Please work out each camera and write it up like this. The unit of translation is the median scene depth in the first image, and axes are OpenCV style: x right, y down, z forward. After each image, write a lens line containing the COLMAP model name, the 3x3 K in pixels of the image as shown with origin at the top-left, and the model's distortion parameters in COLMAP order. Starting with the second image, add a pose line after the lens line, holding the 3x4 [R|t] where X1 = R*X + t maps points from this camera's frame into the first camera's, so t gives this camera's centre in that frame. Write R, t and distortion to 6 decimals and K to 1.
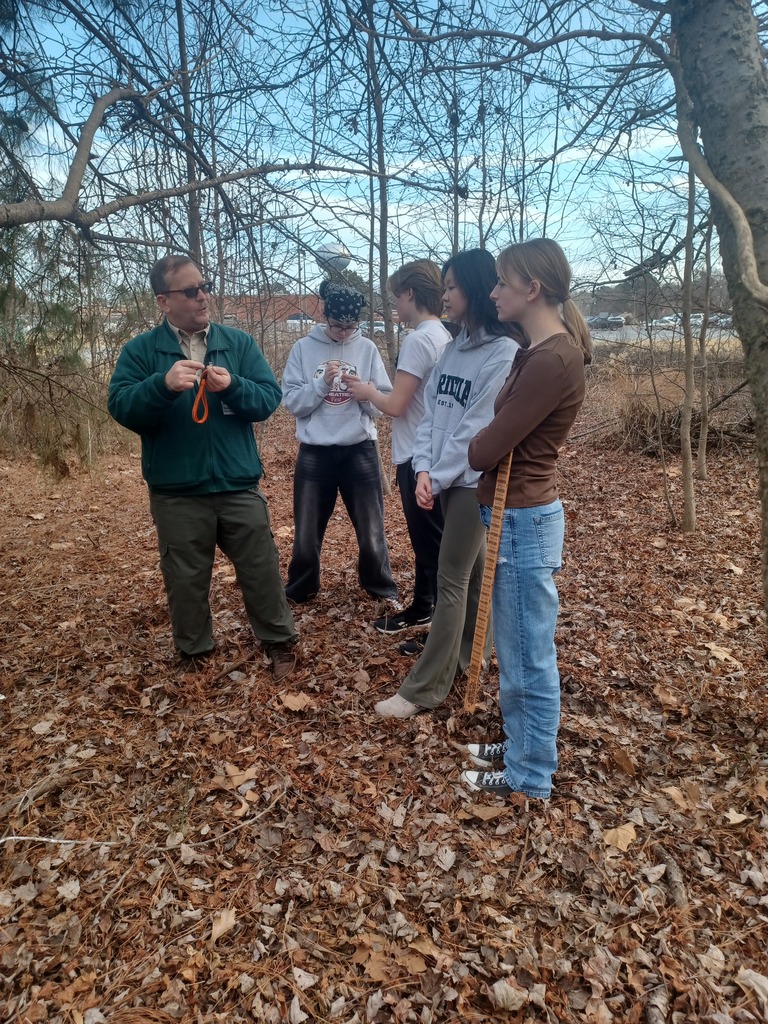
lens RADIAL K [[738.7, 0, 384.0], [0, 738.7, 512.0], [0, 0, 1]] dist [0.005422, 0.004255]
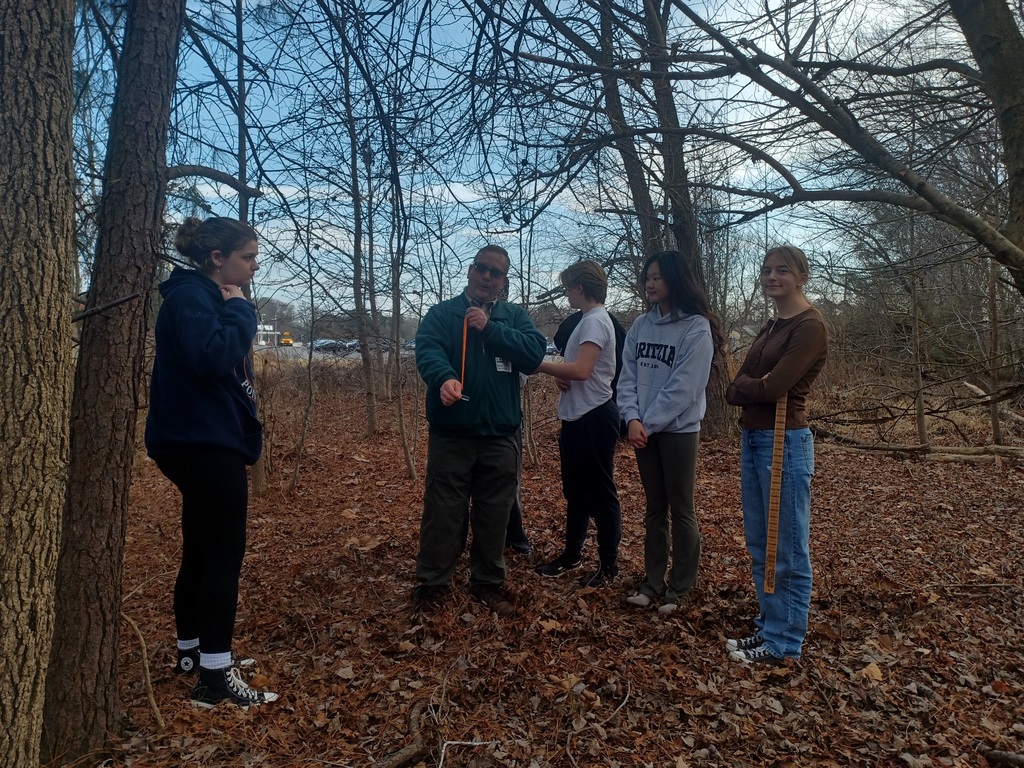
lens RADIAL K [[738.7, 0, 512.0], [0, 738.7, 384.0], [0, 0, 1]] dist [0.005422, 0.004255]
pose [[0.928605, 0.011858, 0.370881, -0.622739], [0.062709, 0.980098, -0.188347, 0.112659], [-0.365733, 0.198158, 0.909380, -0.060246]]
